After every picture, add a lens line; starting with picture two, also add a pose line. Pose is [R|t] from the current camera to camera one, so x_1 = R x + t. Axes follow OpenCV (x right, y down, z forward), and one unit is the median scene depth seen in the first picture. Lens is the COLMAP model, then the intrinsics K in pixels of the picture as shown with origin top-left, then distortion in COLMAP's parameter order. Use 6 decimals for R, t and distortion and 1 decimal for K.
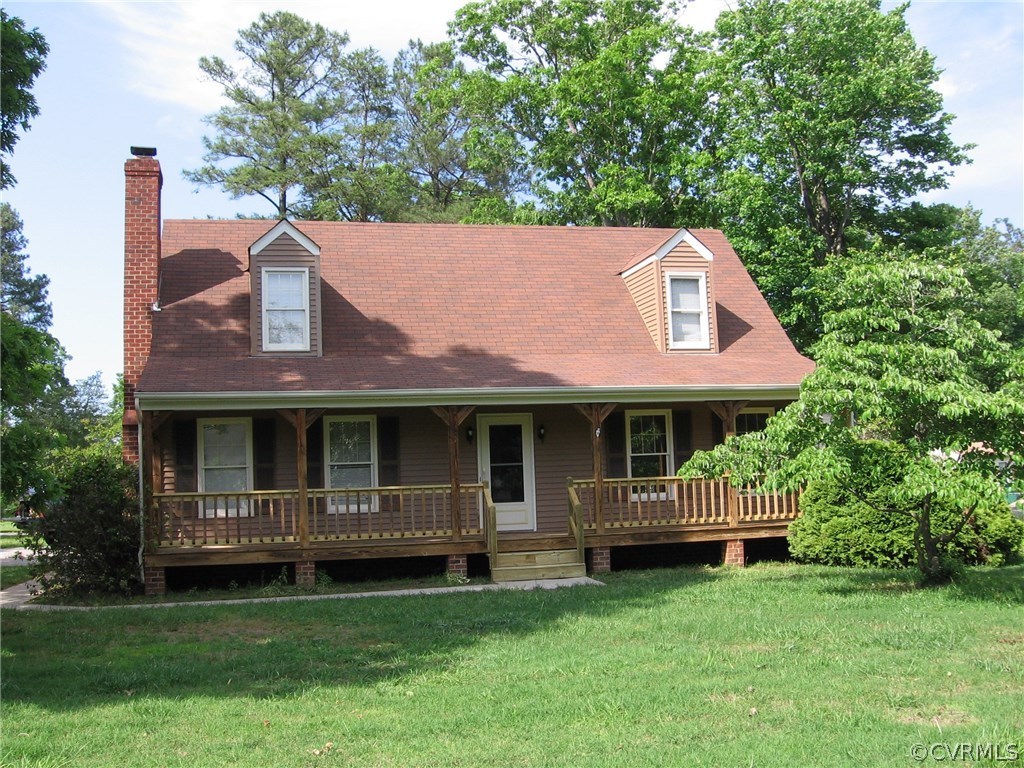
lens RADIAL K [[1076.4, 0, 512.0], [0, 1076.4, 384.0], [0, 0, 1]] dist [-0.125271, 0.016664]
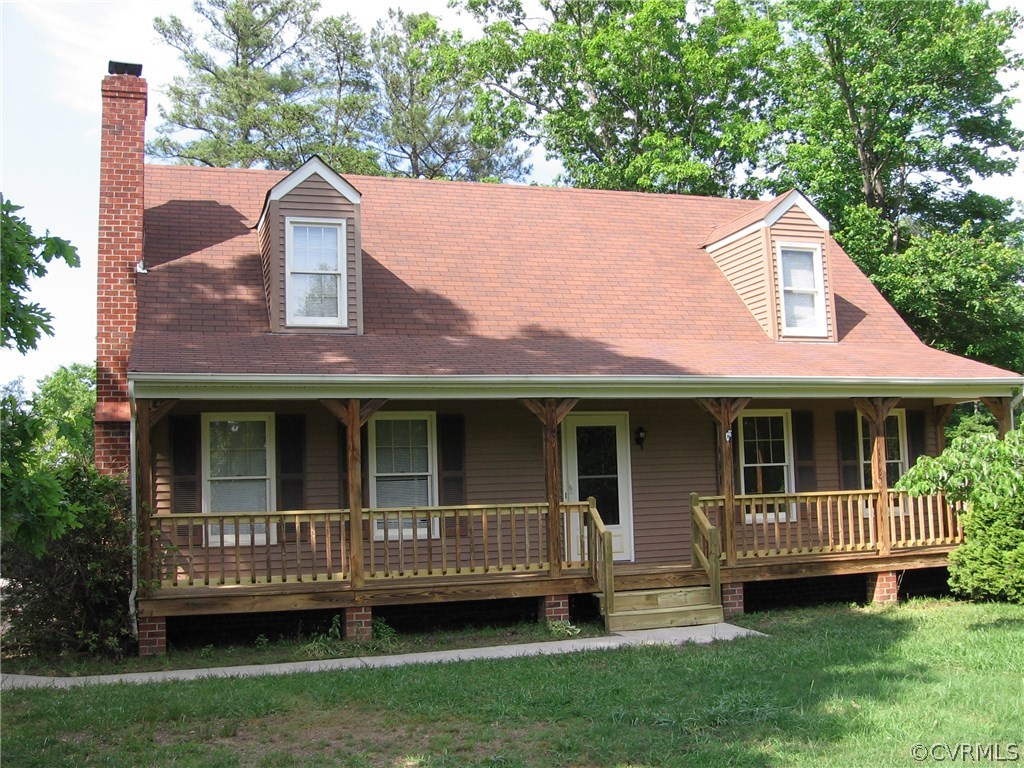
lens RADIAL K [[1076.4, 0, 512.0], [0, 1076.4, 384.0], [0, 0, 1]] dist [-0.125271, 0.016664]
pose [[0.996959, 0.011190, 0.077122, -0.128951], [-0.009868, 0.999798, -0.017500, 0.021710], [-0.077302, 0.016686, 0.996868, 0.226237]]
